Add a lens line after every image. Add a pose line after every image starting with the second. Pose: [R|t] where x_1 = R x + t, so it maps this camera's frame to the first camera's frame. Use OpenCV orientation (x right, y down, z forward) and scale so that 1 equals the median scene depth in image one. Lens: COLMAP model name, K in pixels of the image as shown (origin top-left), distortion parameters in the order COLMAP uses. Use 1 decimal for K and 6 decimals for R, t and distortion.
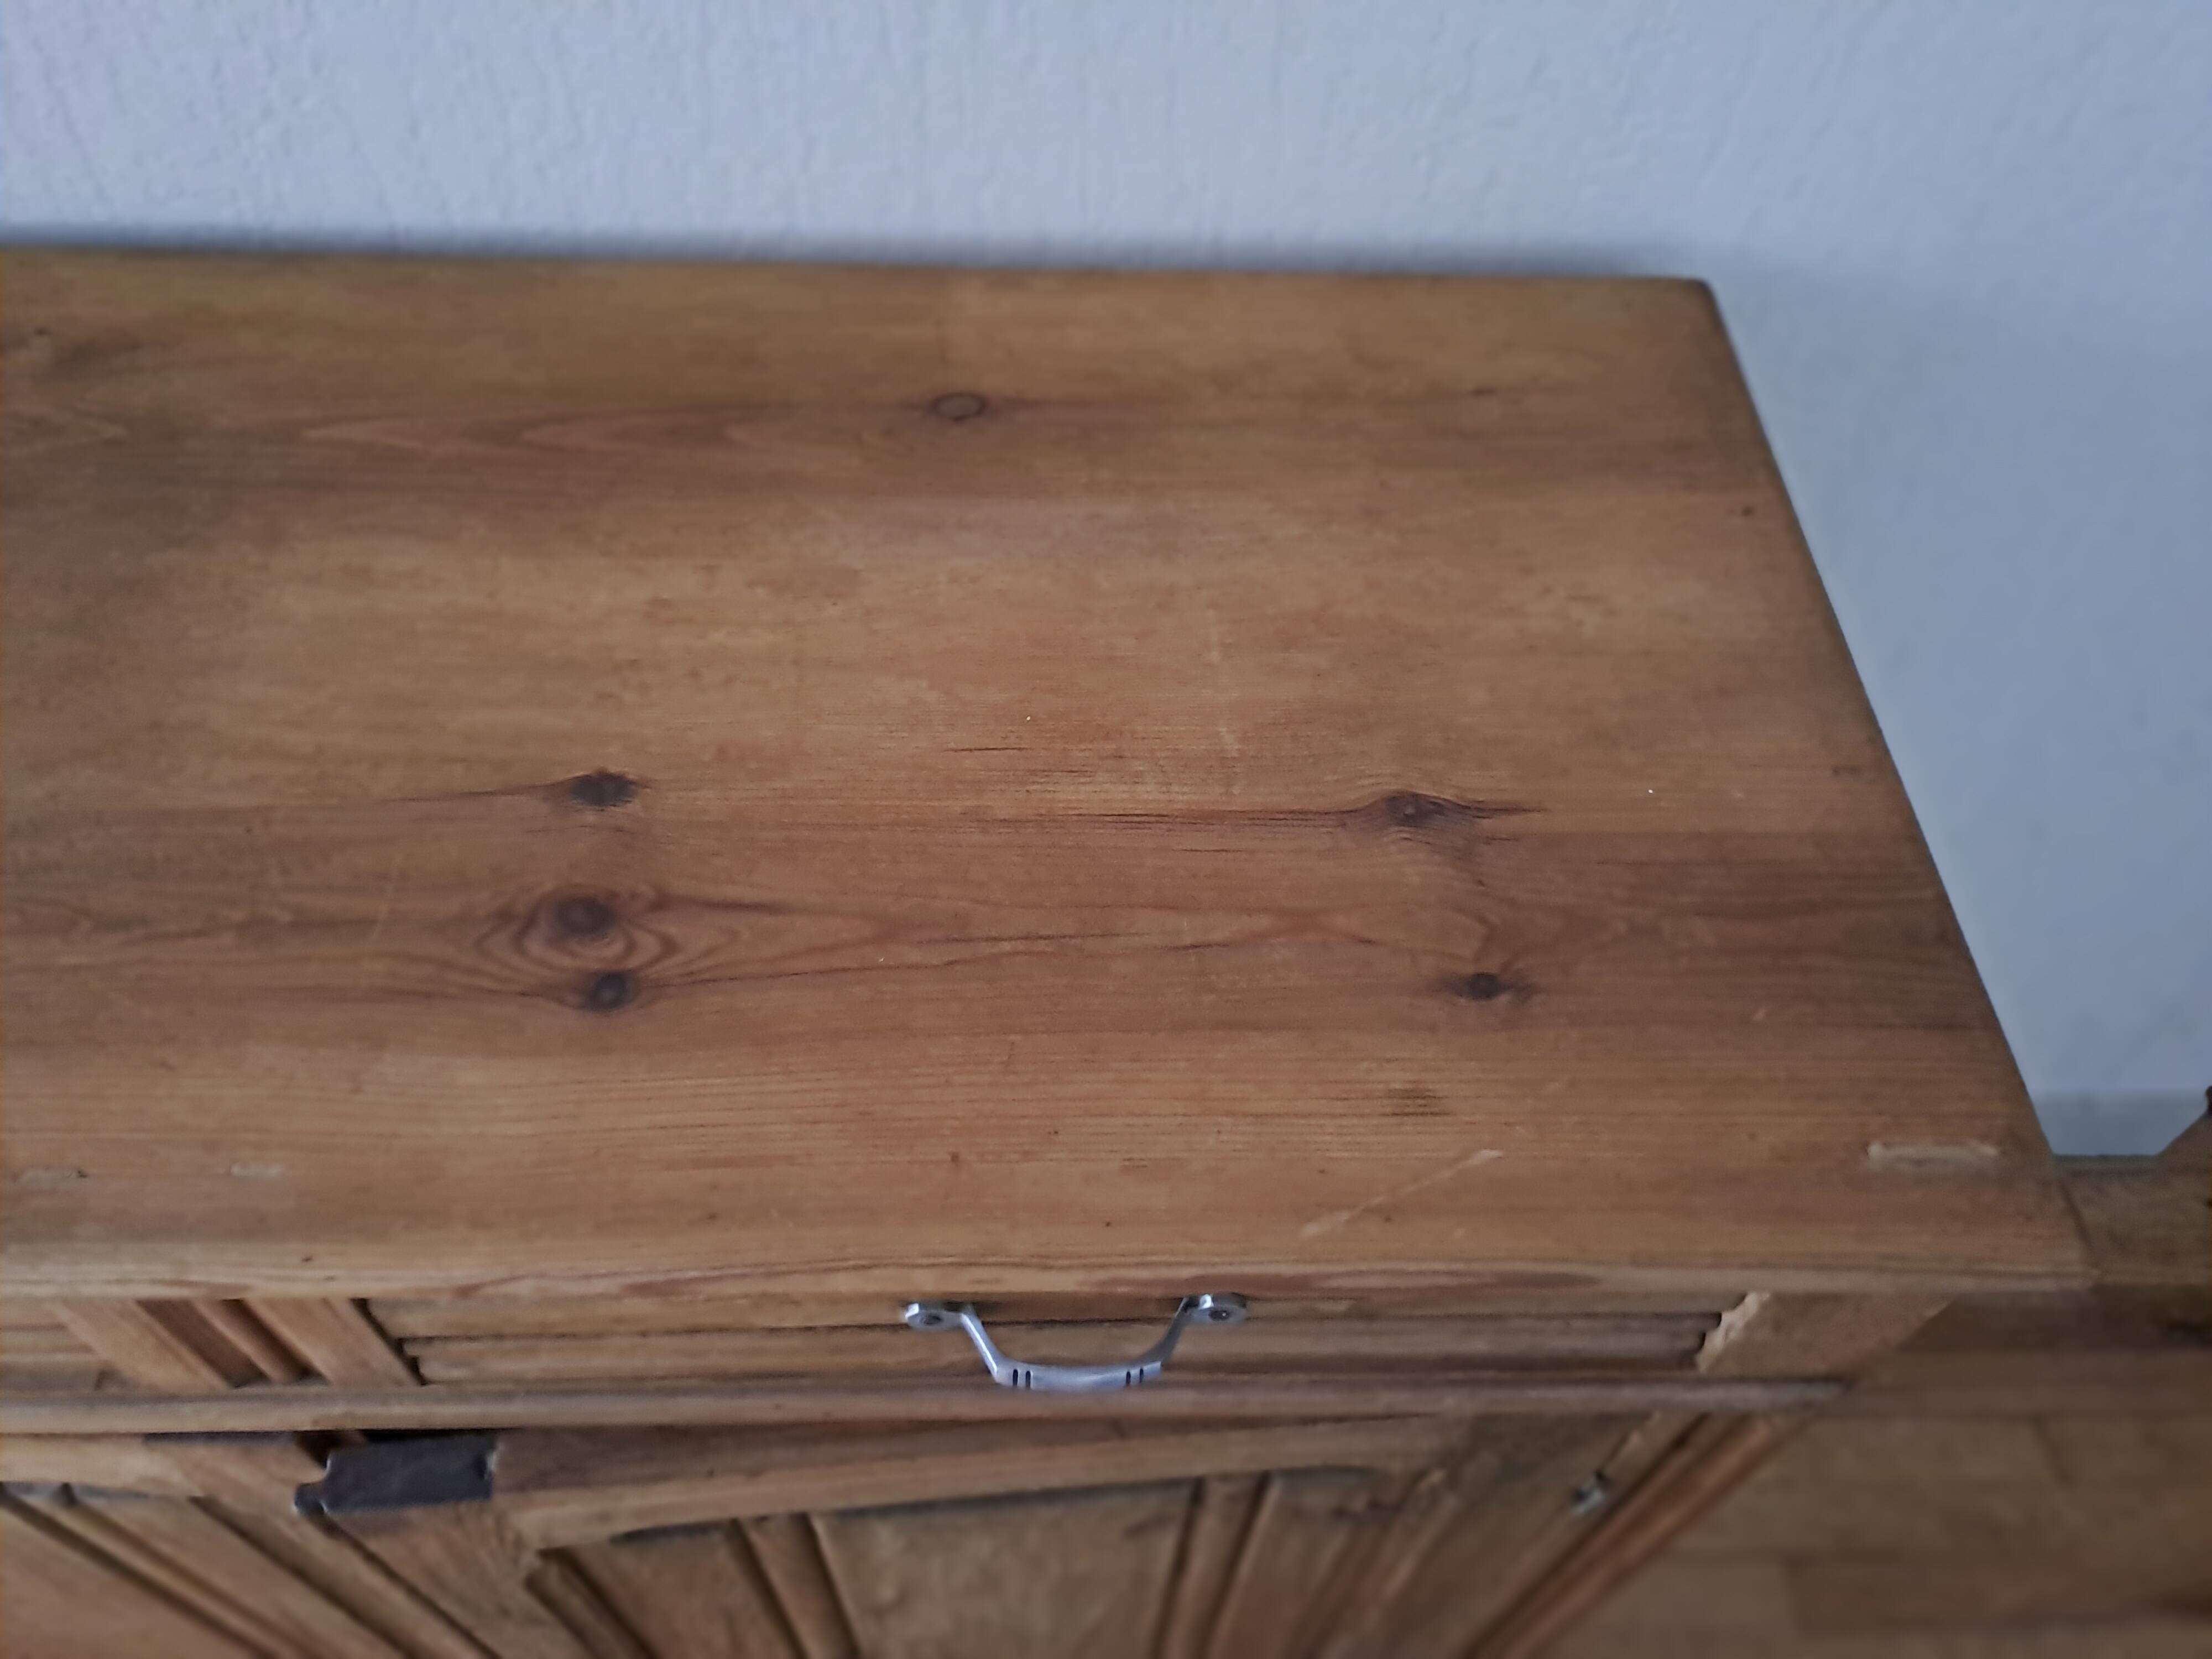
lens RADIAL K [[1819.2, 0, 1103.1], [0, 1819.2, 831.1], [0, 0, 1]] dist [-0.002790, -0.007436]
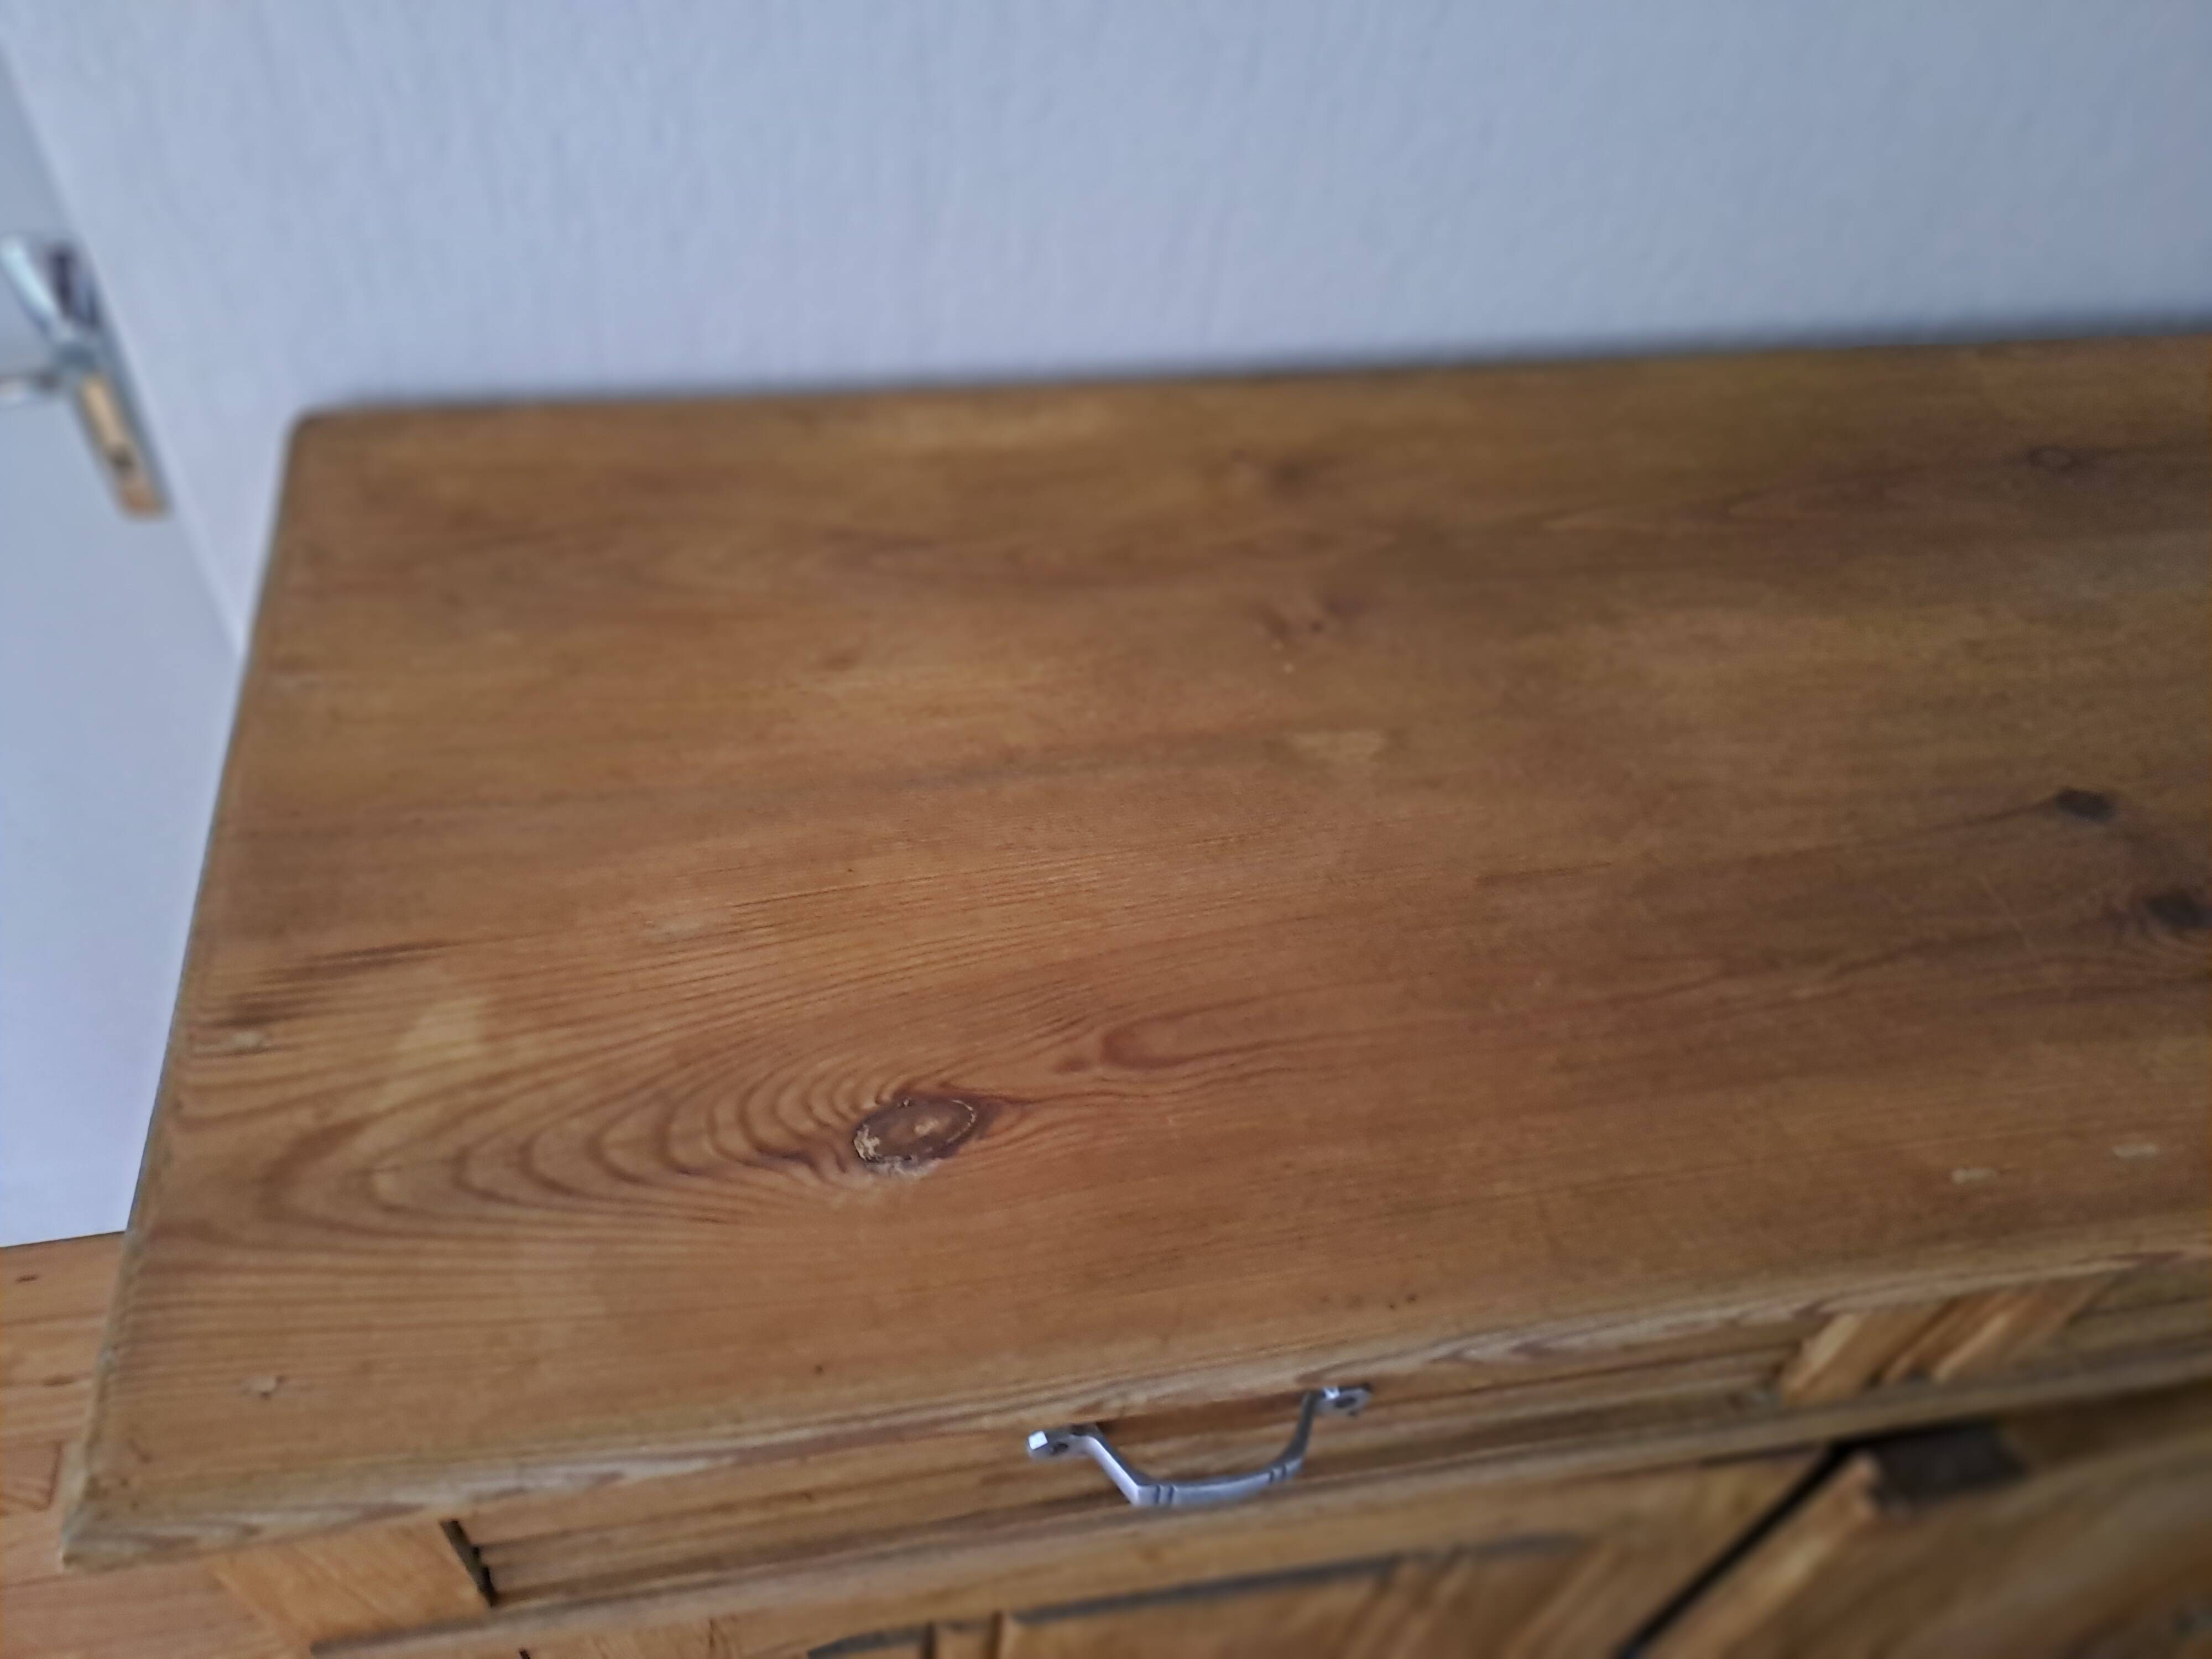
lens RADIAL K [[1819.2, 0, 1089.6], [0, 1819.2, 815.9], [0, 0, 1]] dist [-0.002790, -0.007436]
pose [[0.990292, -0.097969, 0.098609, -0.740202], [0.105079, 0.992019, -0.069688, -0.001745], [-0.090995, 0.079373, 0.992683, -0.025935]]
